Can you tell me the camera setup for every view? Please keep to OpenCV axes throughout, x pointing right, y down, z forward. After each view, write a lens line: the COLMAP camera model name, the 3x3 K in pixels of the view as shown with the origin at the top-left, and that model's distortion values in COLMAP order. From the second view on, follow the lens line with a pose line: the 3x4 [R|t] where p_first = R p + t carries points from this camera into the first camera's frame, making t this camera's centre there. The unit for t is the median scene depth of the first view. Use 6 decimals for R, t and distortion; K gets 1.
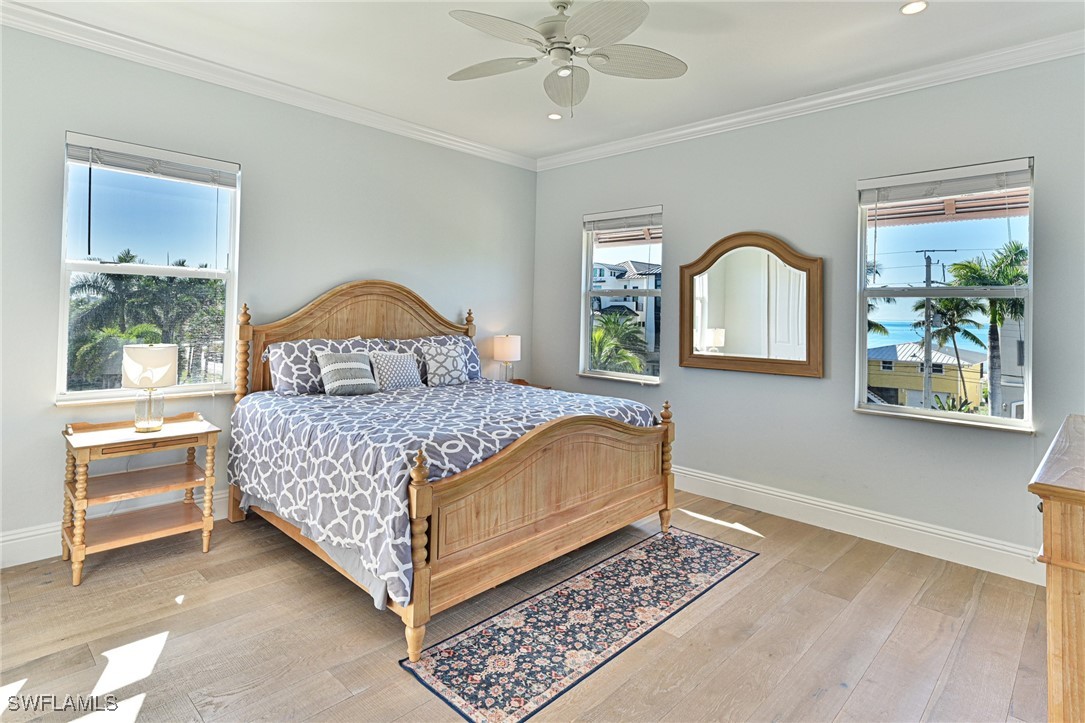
lens RADIAL K [[564.2, 0, 546.2], [0, 564.2, 303.2], [0, 0, 1]] dist [-0.002080, -0.000054]
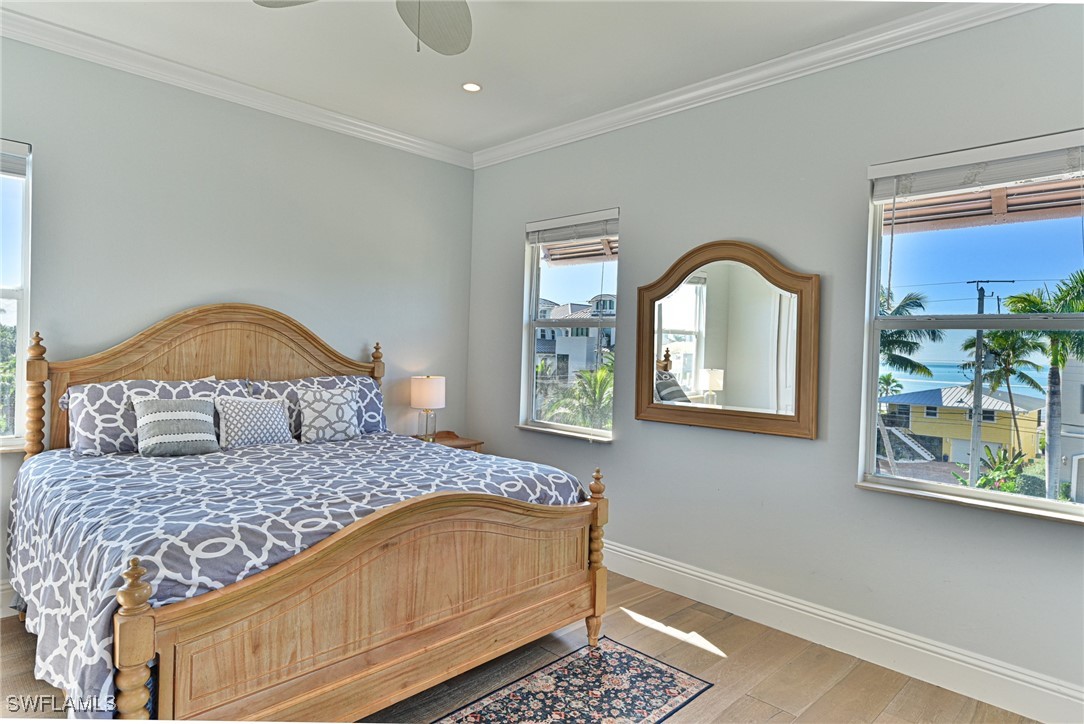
lens RADIAL K [[619.6, 0, 541.8], [0, 619.6, 359.0], [0, 0, 1]] dist [-0.003473, 0.001422]
pose [[0.999739, 0.007990, -0.021426, 0.150406], [-0.007287, 0.999439, 0.032692, 0.004776], [0.021675, -0.032527, 0.999236, 0.191961]]
